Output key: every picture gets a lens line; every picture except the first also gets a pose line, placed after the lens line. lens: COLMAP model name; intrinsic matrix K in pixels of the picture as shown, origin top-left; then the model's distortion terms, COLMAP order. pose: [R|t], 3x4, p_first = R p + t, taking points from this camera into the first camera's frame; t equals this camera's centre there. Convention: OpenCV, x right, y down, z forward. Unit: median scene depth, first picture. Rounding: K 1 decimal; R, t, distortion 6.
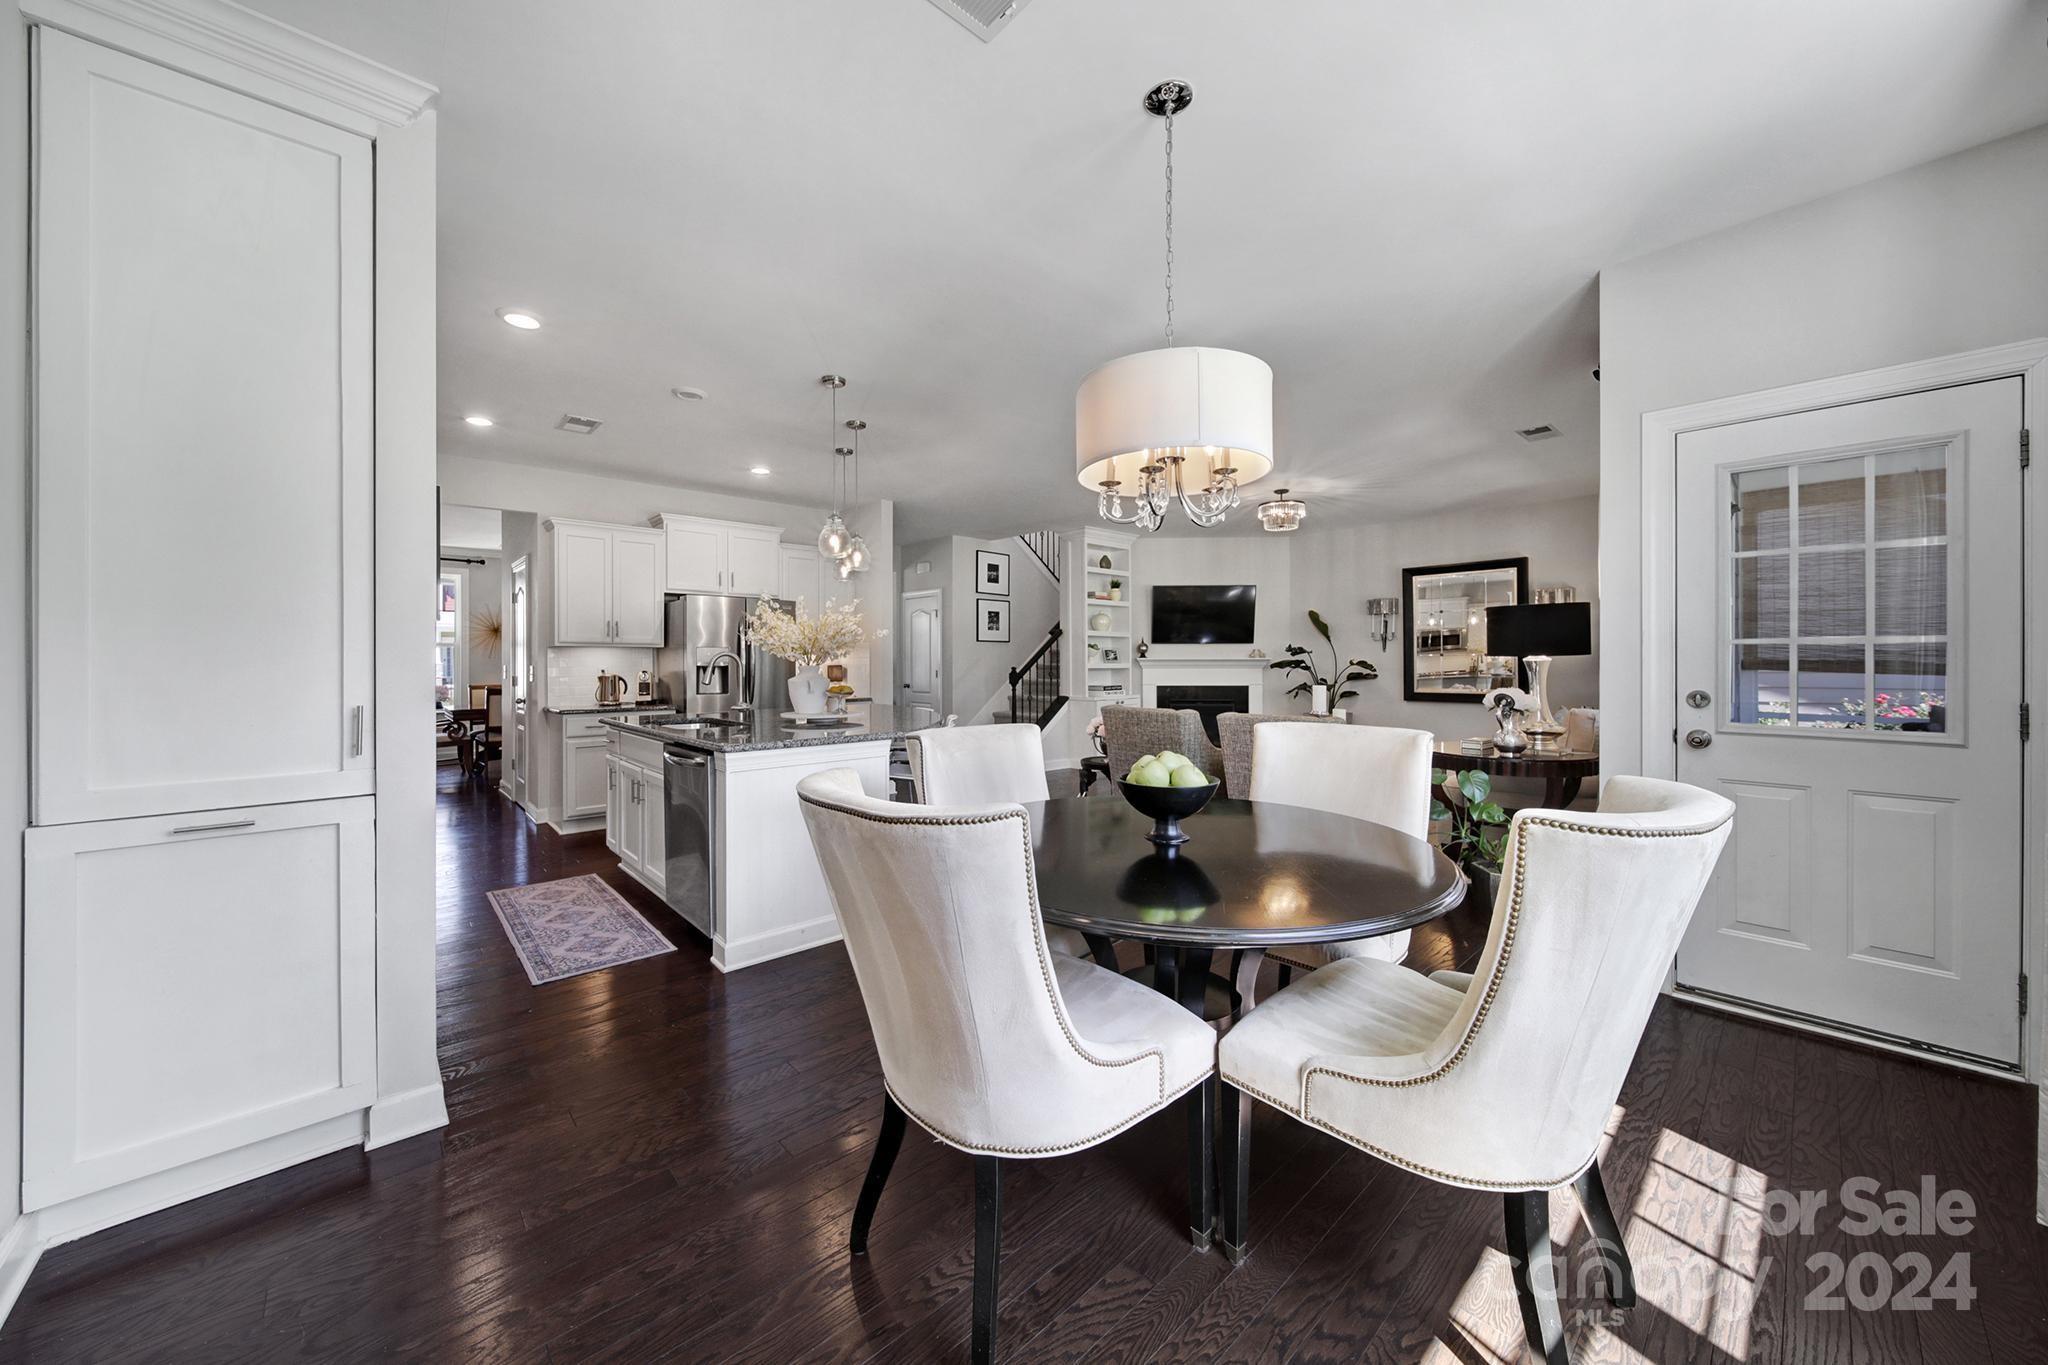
lens RADIAL K [[725.8, 0, 1014.5], [0, 725.8, 661.9], [0, 0, 1]] dist [0.002321, -0.000223]
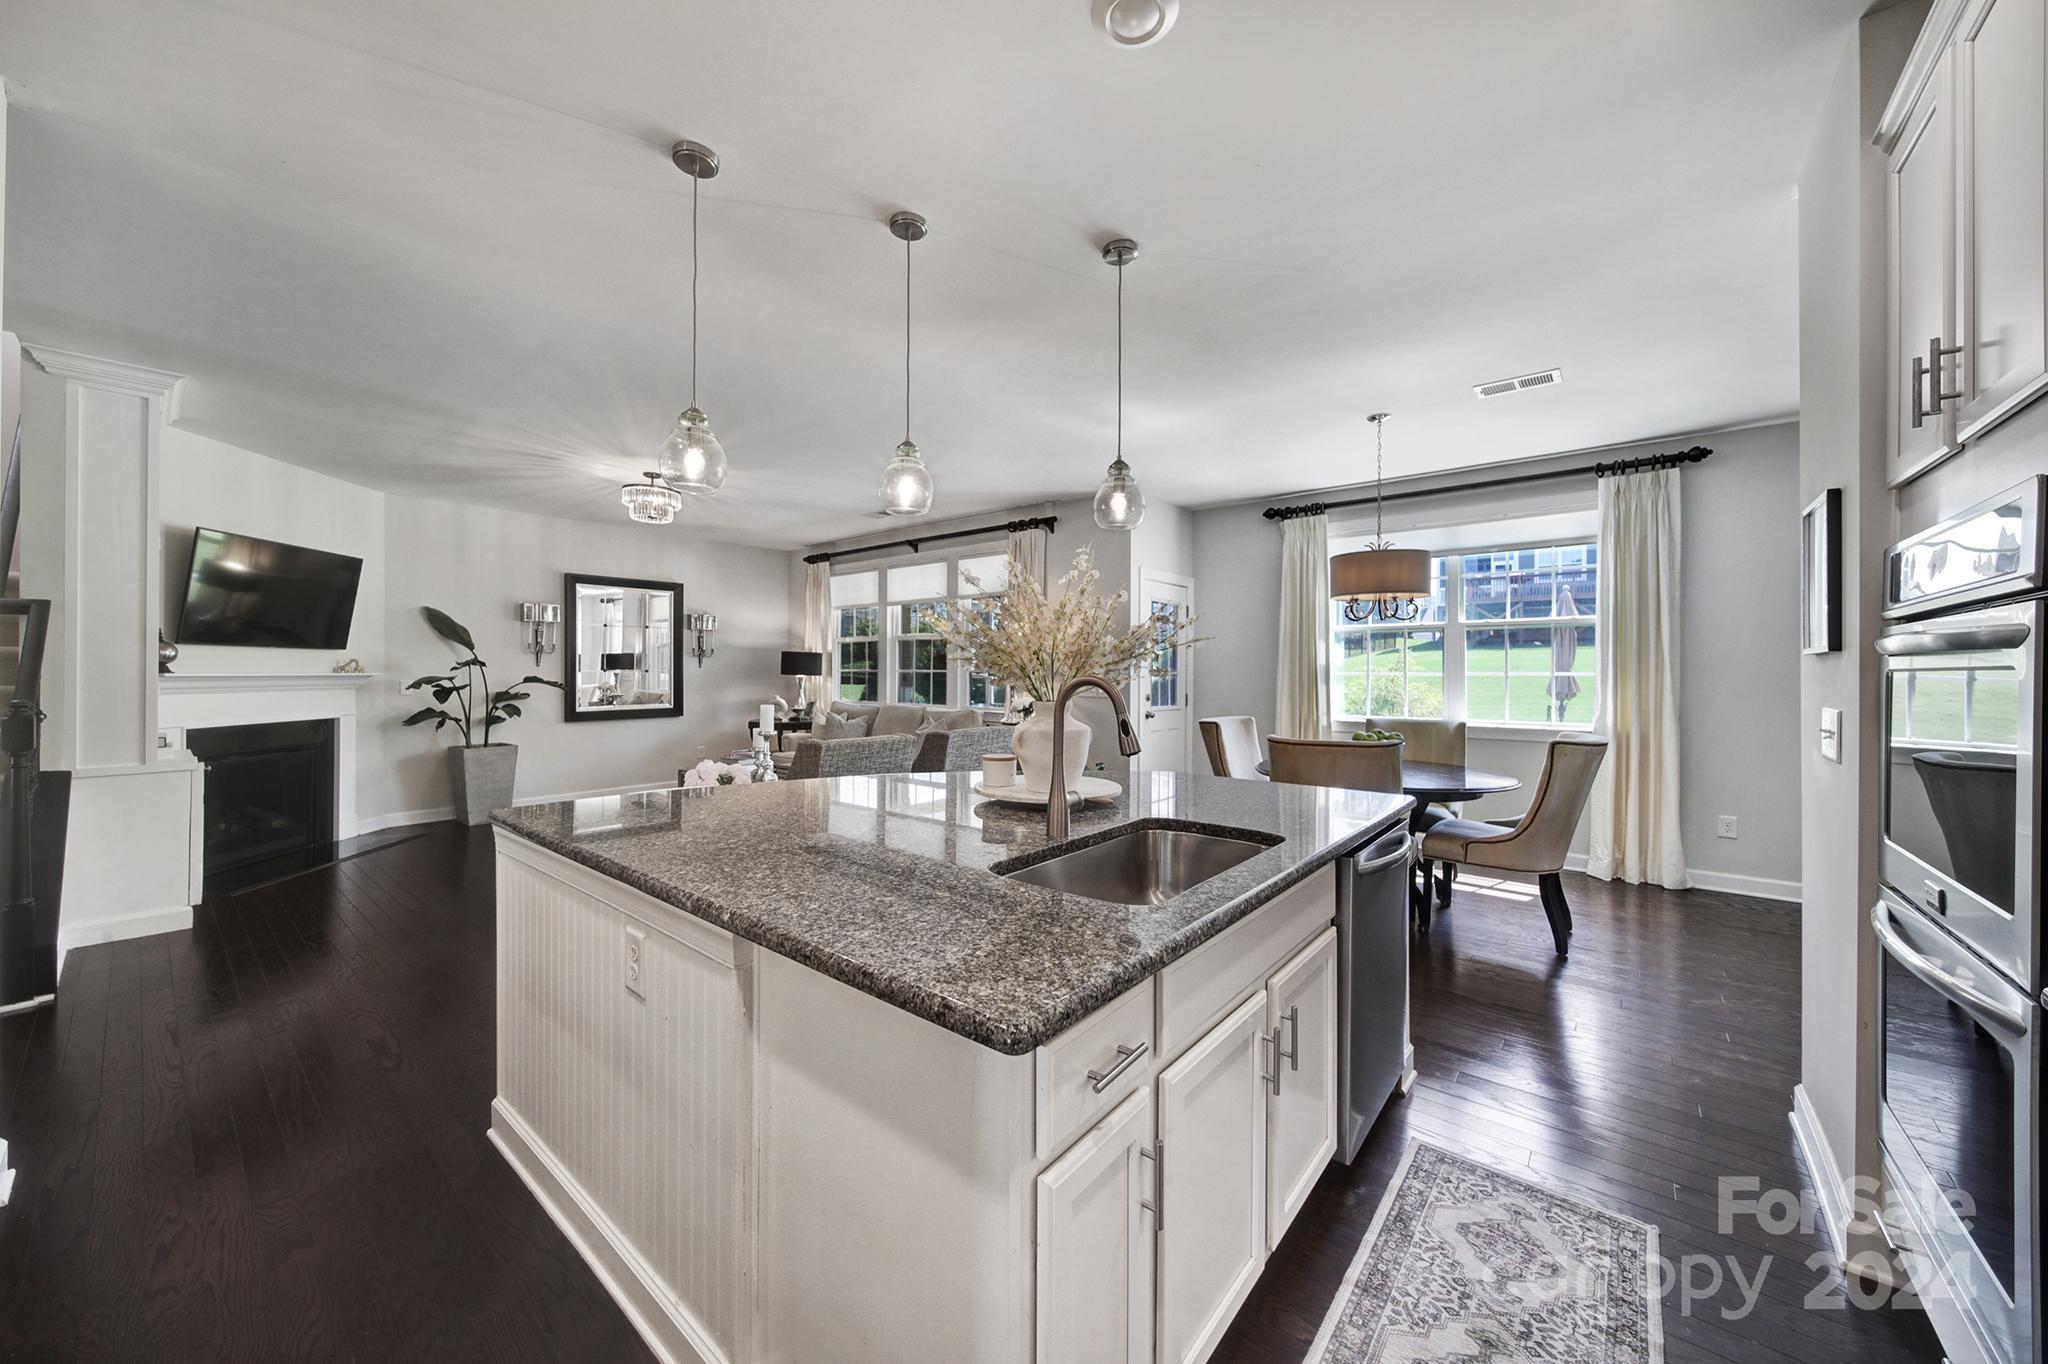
lens RADIAL K [[725.8, 0, 1024.1], [0, 725.8, 667.6], [0, 0, 1]] dist [0.002321, -0.000223]
pose [[-0.144787, 0.006001, 0.989445, -0.391451], [-0.003919, 0.999970, -0.006638, -0.008547], [-0.989455, -0.004838, -0.144759, 0.530395]]
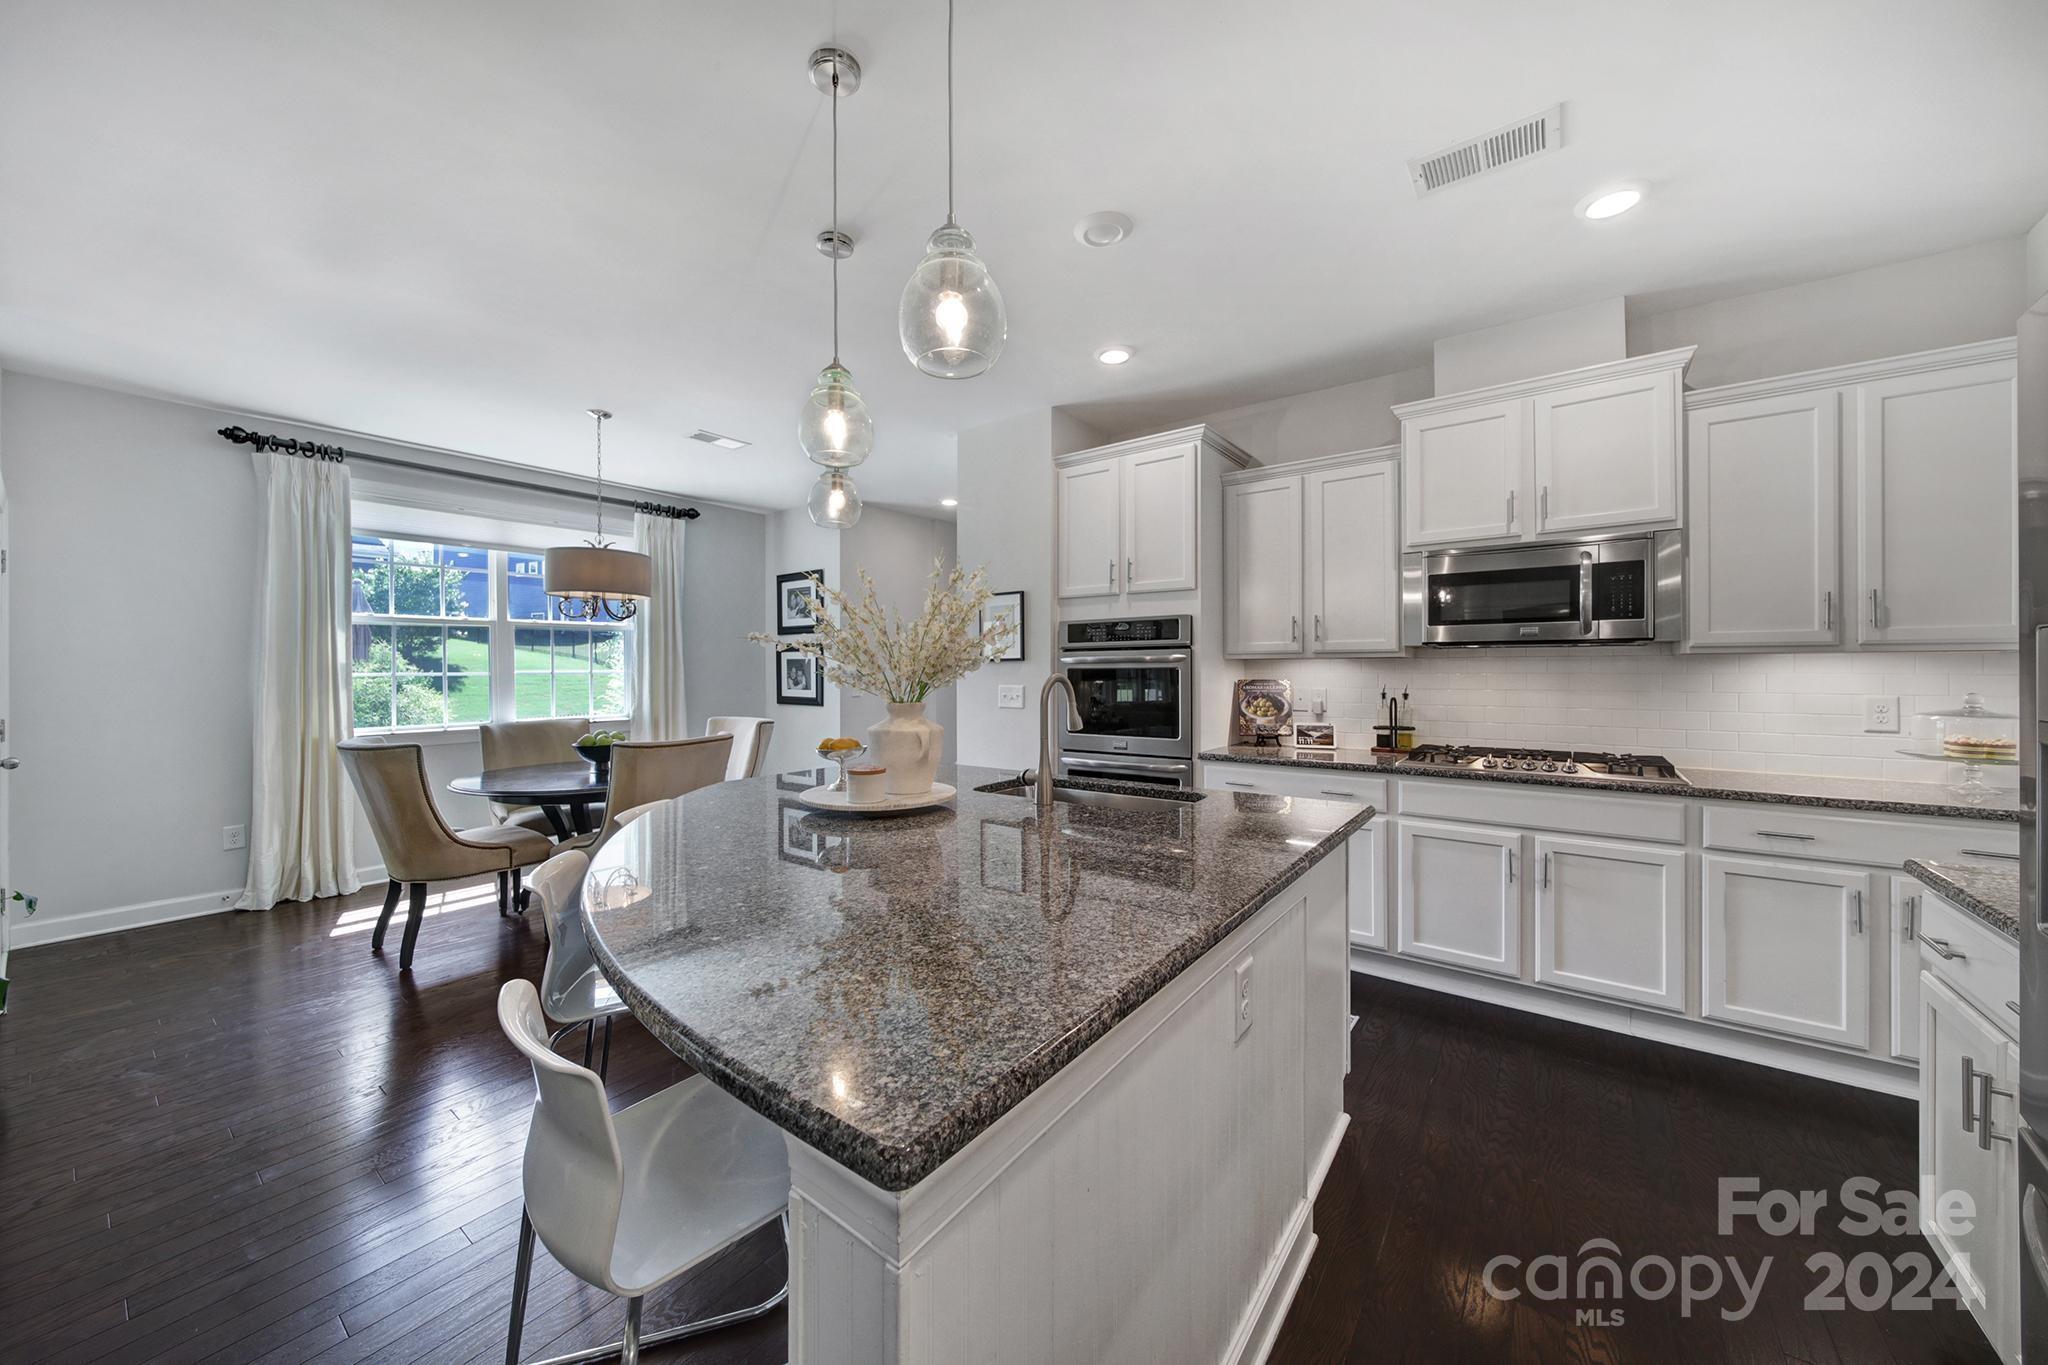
lens RADIAL K [[725.8, 0, 1010.4], [0, 725.8, 669.3], [0, 0, 1]] dist [0.002321, -0.000223]
pose [[-0.982769, 0.007949, -0.184669, -0.127239], [0.007845, 0.999968, 0.001291, -0.011017], [0.184674, -0.000180, -0.982800, 0.740300]]
